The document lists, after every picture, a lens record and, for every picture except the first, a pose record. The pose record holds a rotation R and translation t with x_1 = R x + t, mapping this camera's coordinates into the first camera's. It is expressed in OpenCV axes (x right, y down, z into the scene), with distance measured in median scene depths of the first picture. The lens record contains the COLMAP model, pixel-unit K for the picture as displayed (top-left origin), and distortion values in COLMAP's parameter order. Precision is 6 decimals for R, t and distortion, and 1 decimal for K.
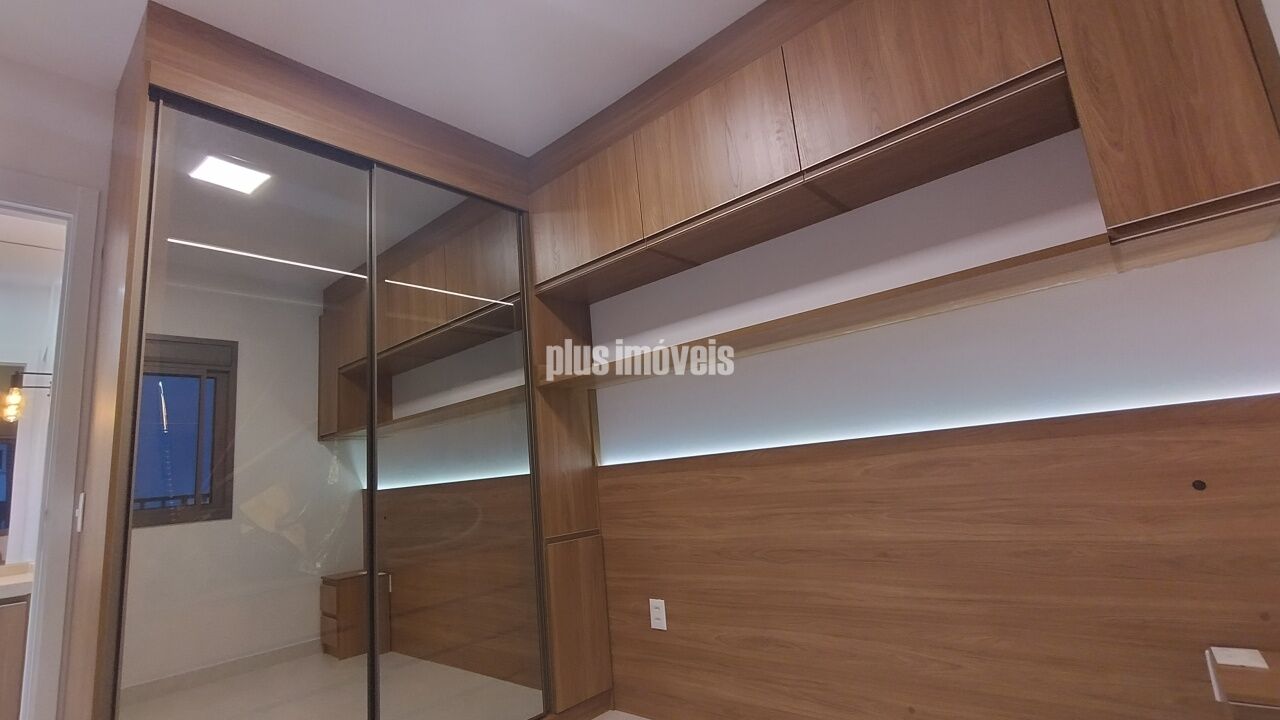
lens RADIAL K [[584.8, 0, 640.0], [0, 584.8, 360.0], [0, 0, 1]] dist [-0.005063, -0.000379]
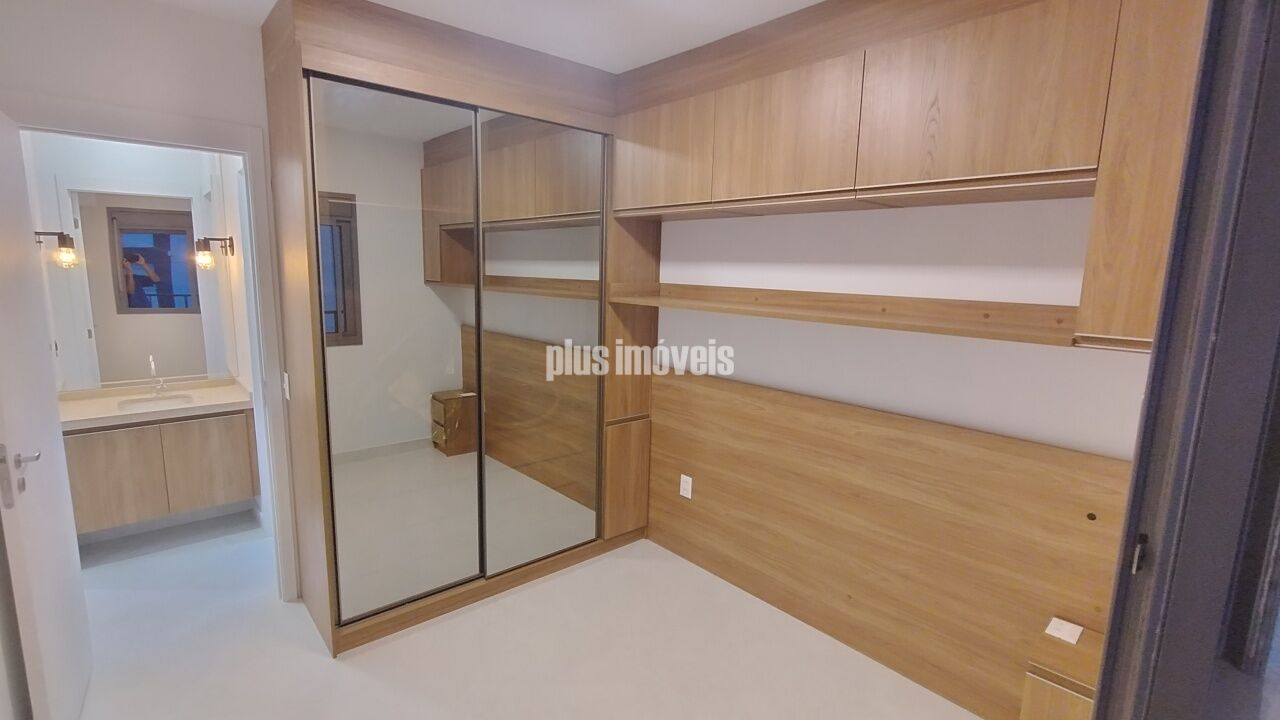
lens RADIAL K [[584.8, 0, 640.0], [0, 584.8, 360.0], [0, 0, 1]] dist [-0.005063, -0.000379]
pose [[0.986236, 0.133060, -0.098154, 0.019215], [-0.091811, 0.934399, 0.344192, -0.261434], [0.137513, -0.330443, 0.933755, -0.140421]]
